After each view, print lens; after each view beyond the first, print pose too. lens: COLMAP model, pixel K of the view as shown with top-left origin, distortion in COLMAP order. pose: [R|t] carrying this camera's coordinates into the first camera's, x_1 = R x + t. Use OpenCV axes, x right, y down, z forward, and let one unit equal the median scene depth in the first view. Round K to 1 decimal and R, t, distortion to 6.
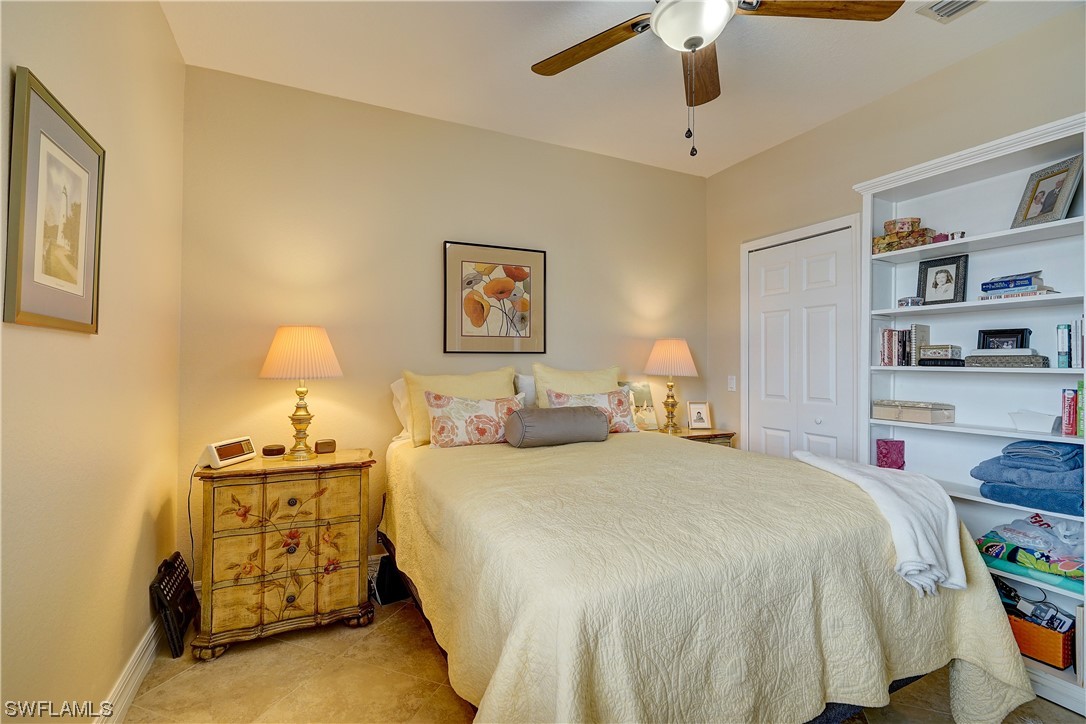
lens RADIAL K [[496.2, 0, 541.0], [0, 496.2, 366.7], [0, 0, 1]] dist [-0.002087, 0.004600]
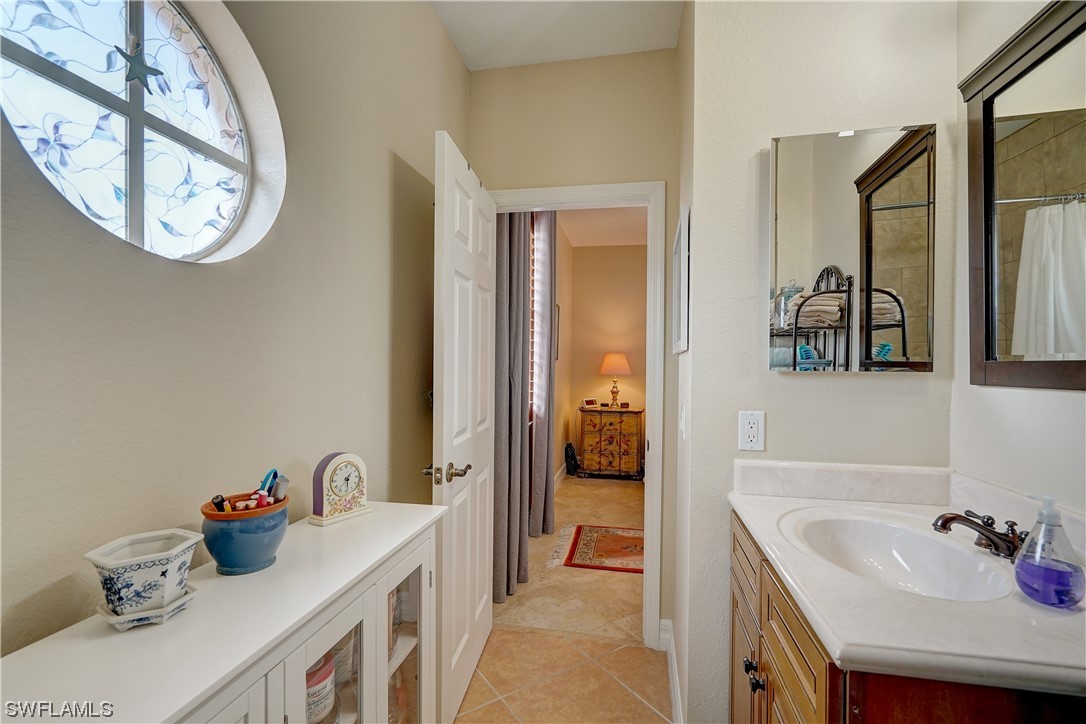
lens RADIAL K [[496.2, 0, 541.0], [0, 496.2, 366.7], [0, 0, 1]] dist [-0.002087, 0.004600]
pose [[0.808686, -0.004191, -0.588226, 0.684969], [-0.004356, 0.999905, -0.013113, 0.017478], [0.588225, 0.013167, 0.808590, -1.232049]]
